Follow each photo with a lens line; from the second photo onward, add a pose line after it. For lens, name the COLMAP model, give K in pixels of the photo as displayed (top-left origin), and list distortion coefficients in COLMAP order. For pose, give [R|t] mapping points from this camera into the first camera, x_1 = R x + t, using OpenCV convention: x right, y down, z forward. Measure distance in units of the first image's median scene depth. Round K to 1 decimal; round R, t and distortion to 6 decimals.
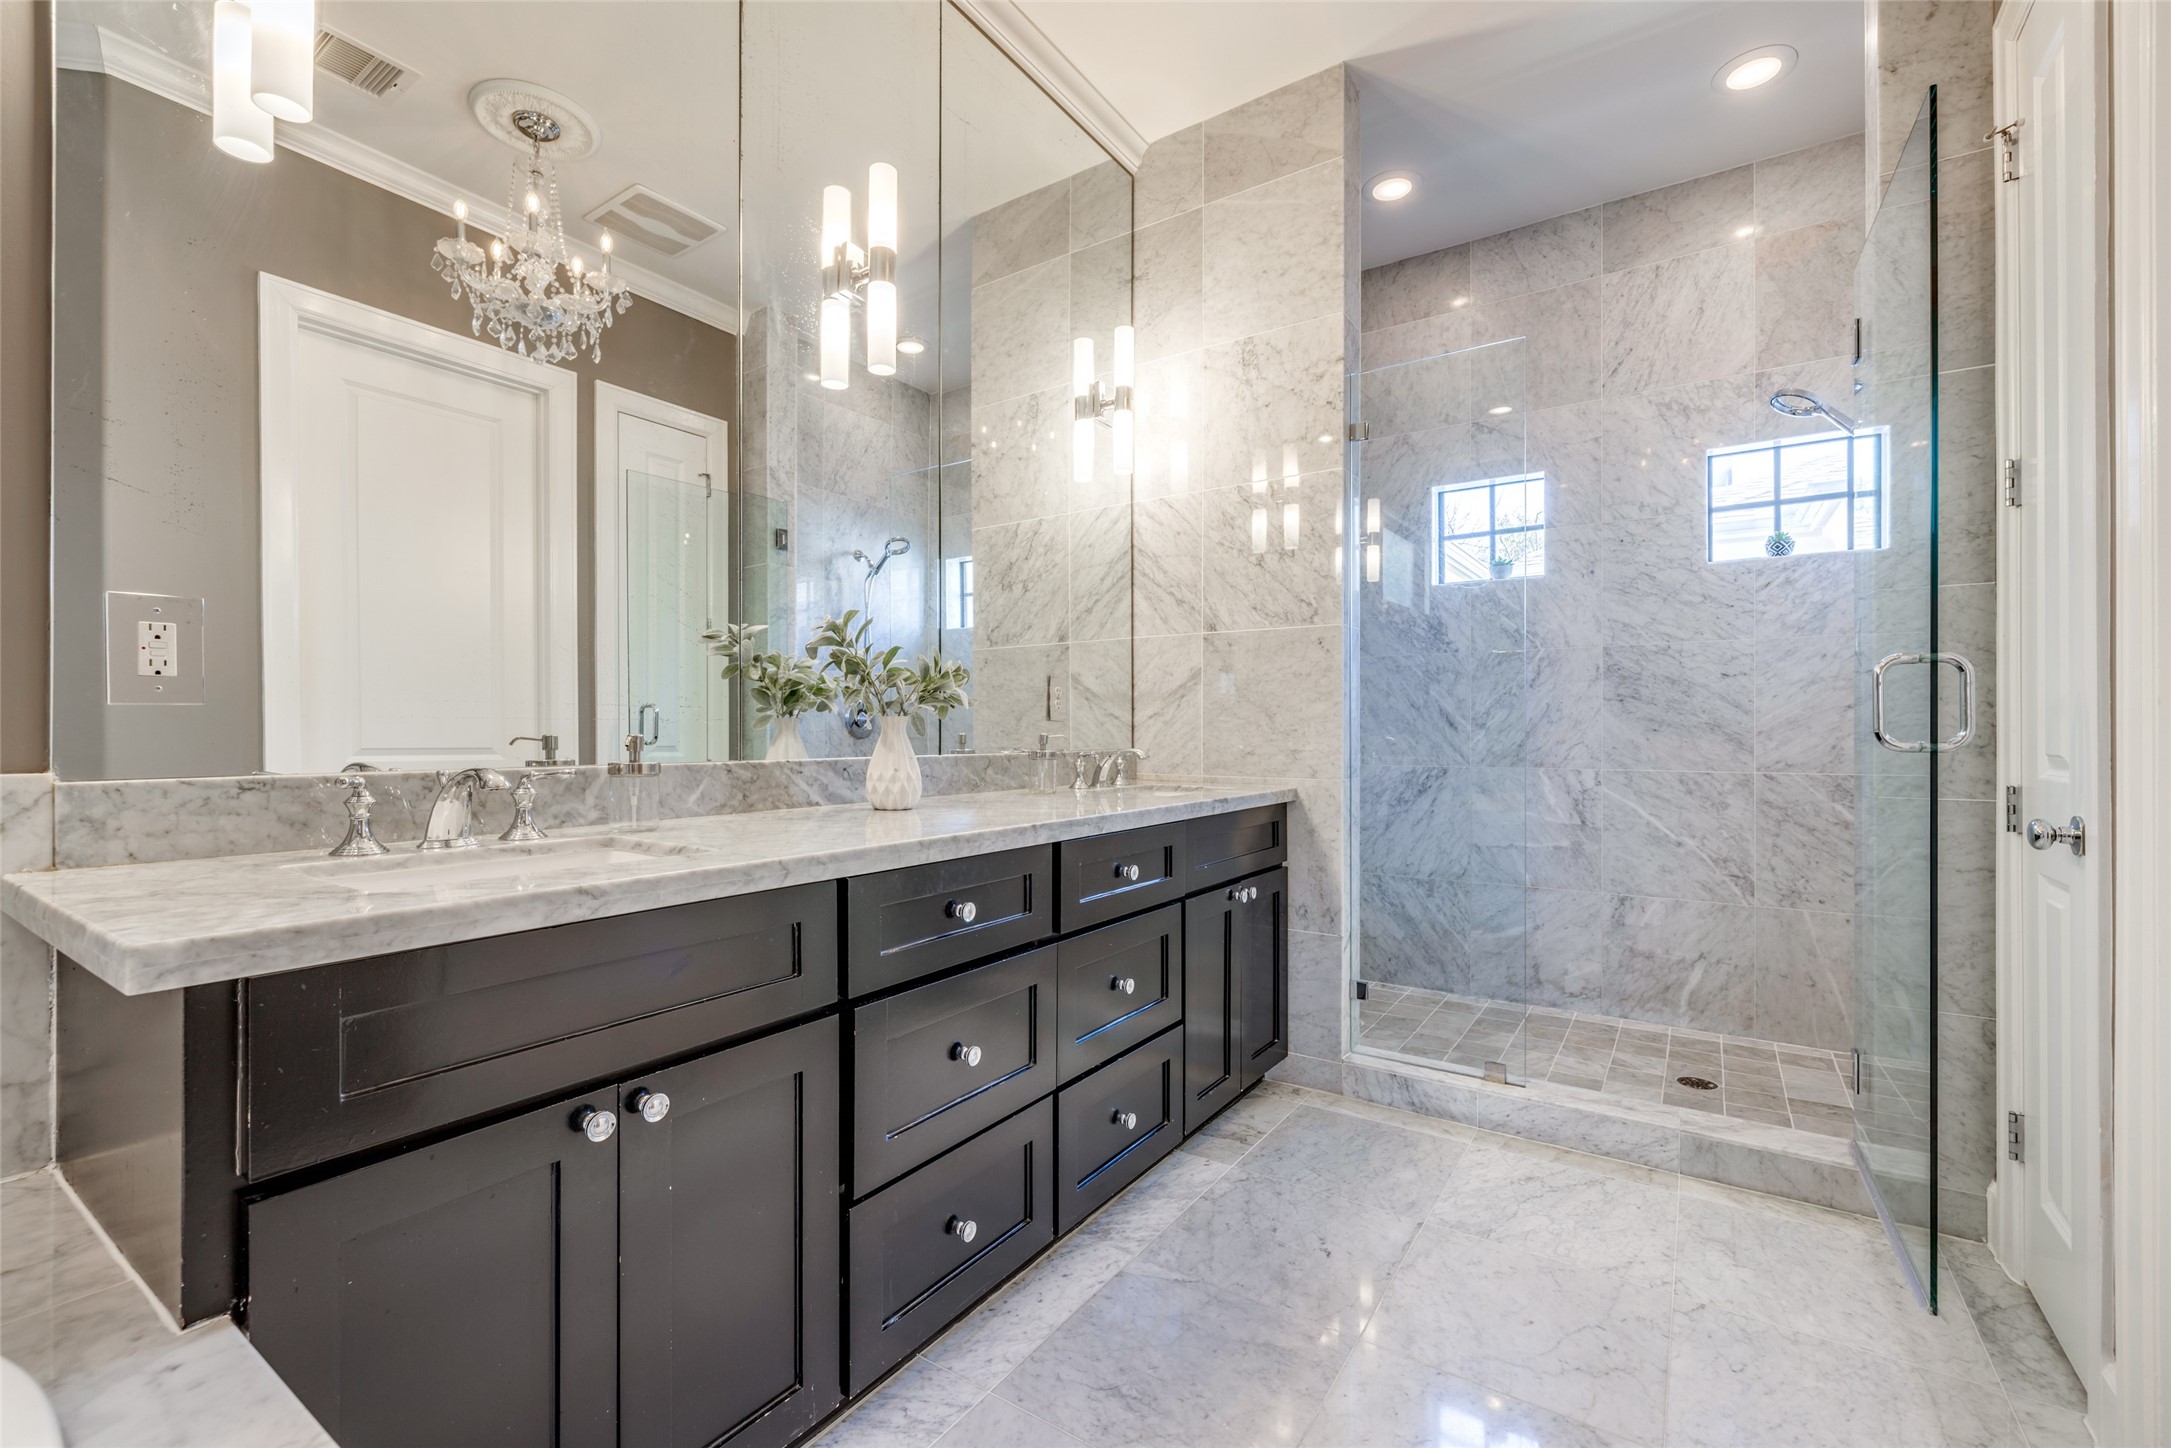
lens RADIAL K [[916.9, 0, 1079.8], [0, 916.9, 731.1], [0, 0, 1]] dist [-0.001751, -0.000092]
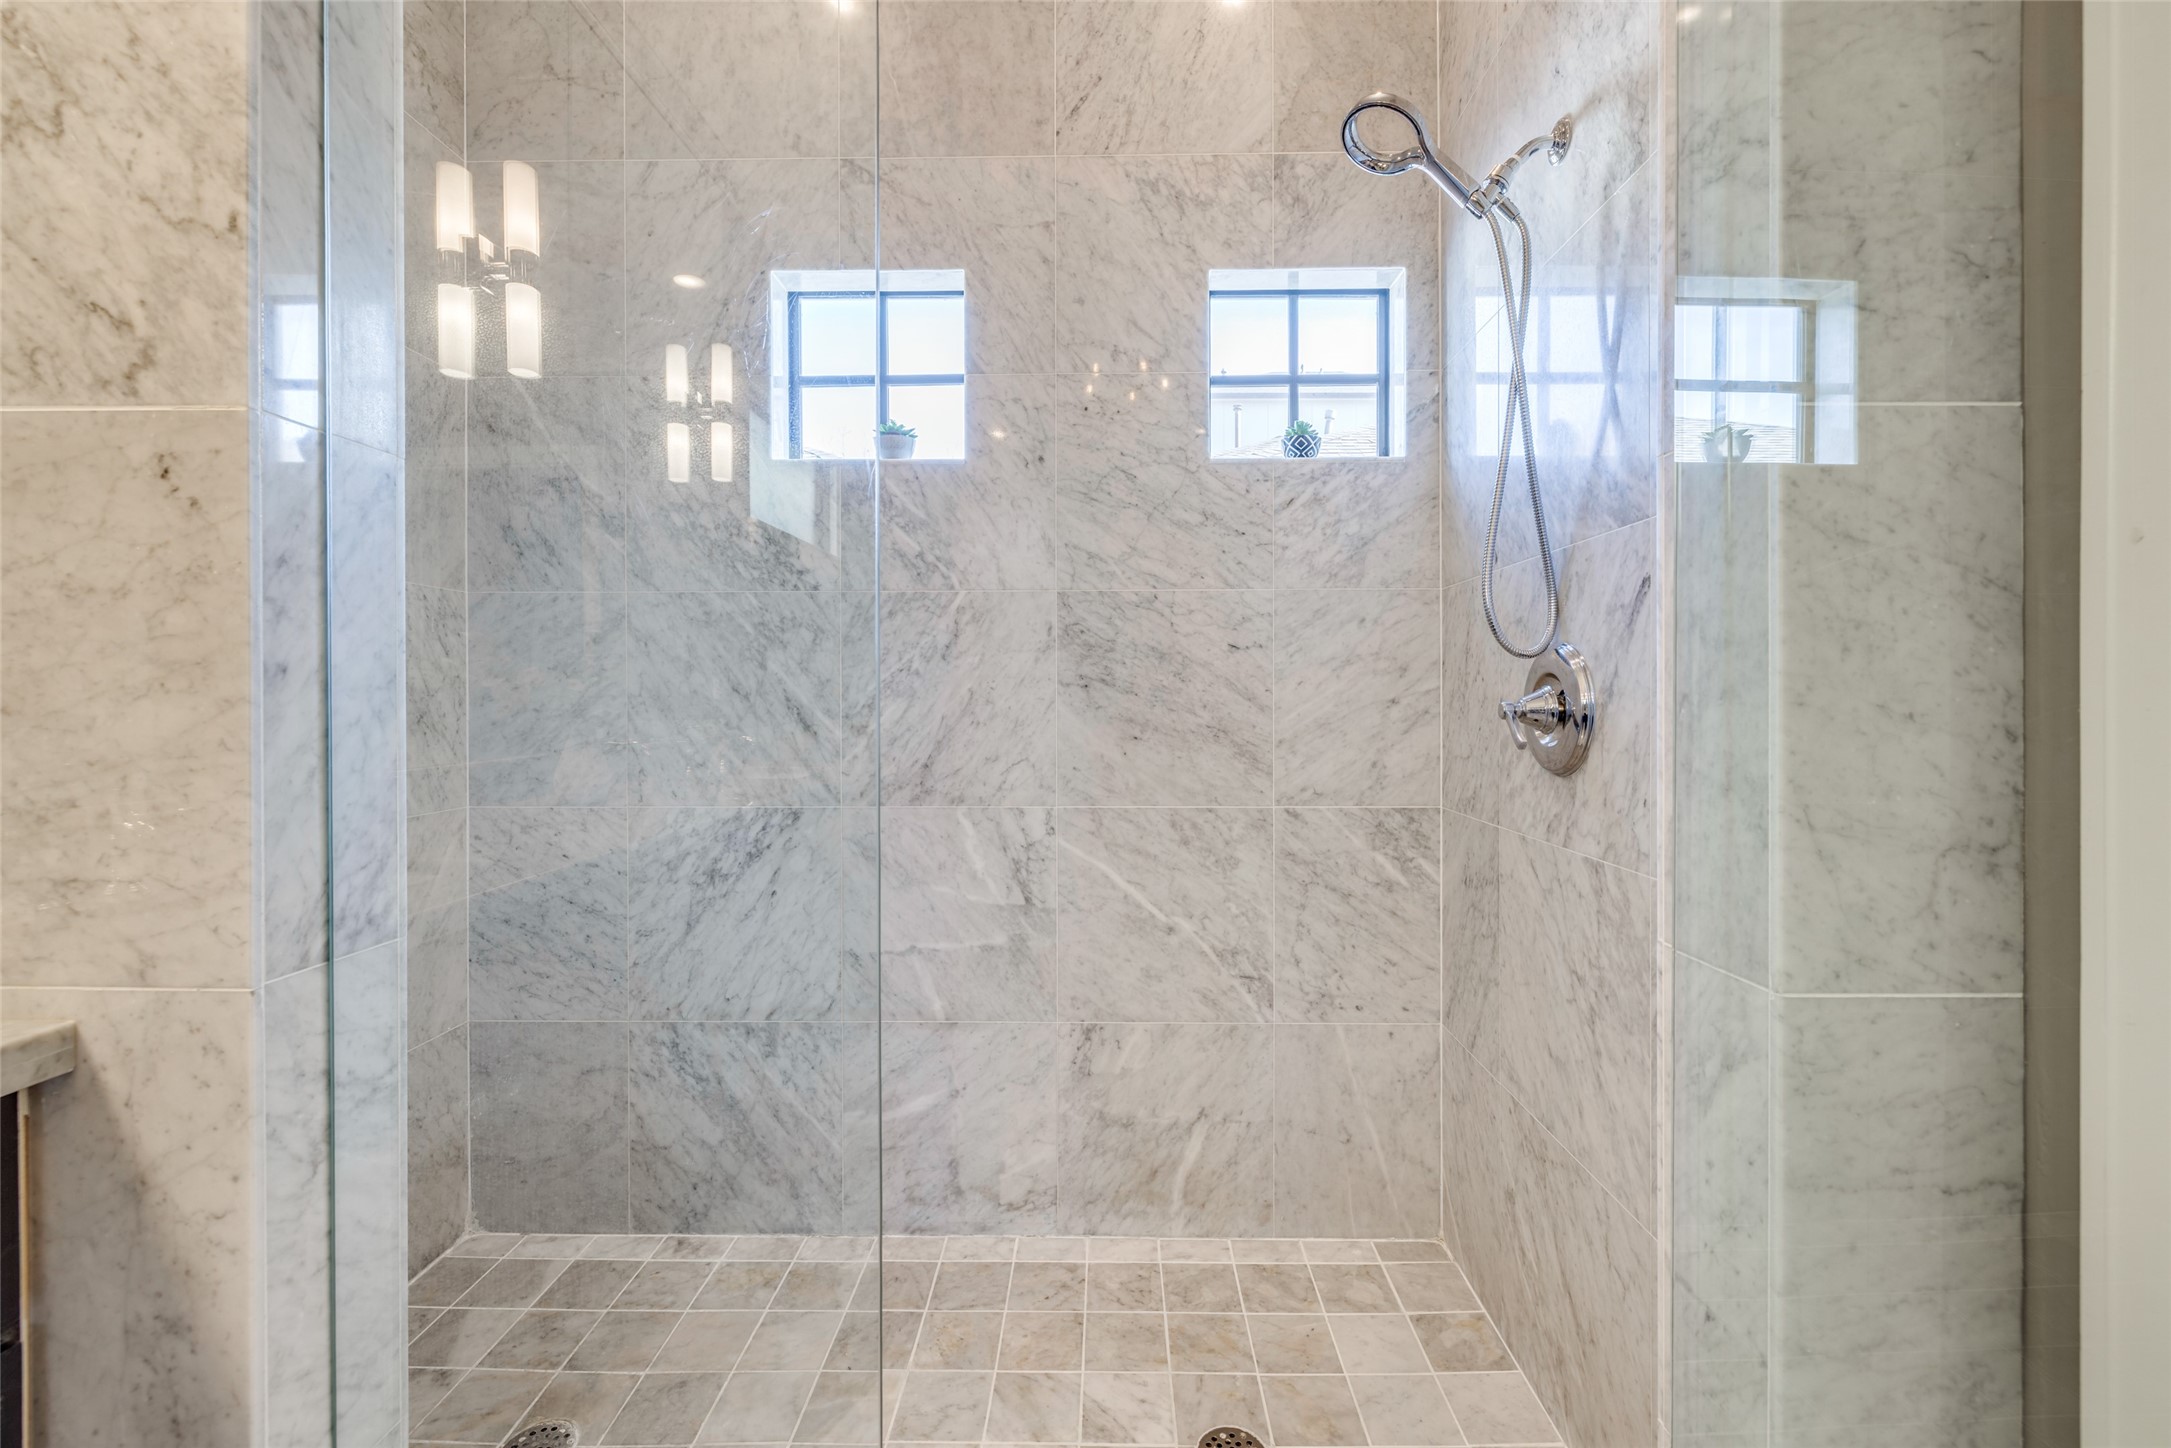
lens RADIAL K [[930.4, 0, 1104.9], [0, 930.4, 708.8], [0, 0, 1]] dist [-0.000979, -0.000357]
pose [[0.829107, -0.006347, 0.559054, 0.278824], [0.001273, 0.999954, 0.009464, -0.025209], [-0.559088, -0.007135, 0.829077, 0.517244]]
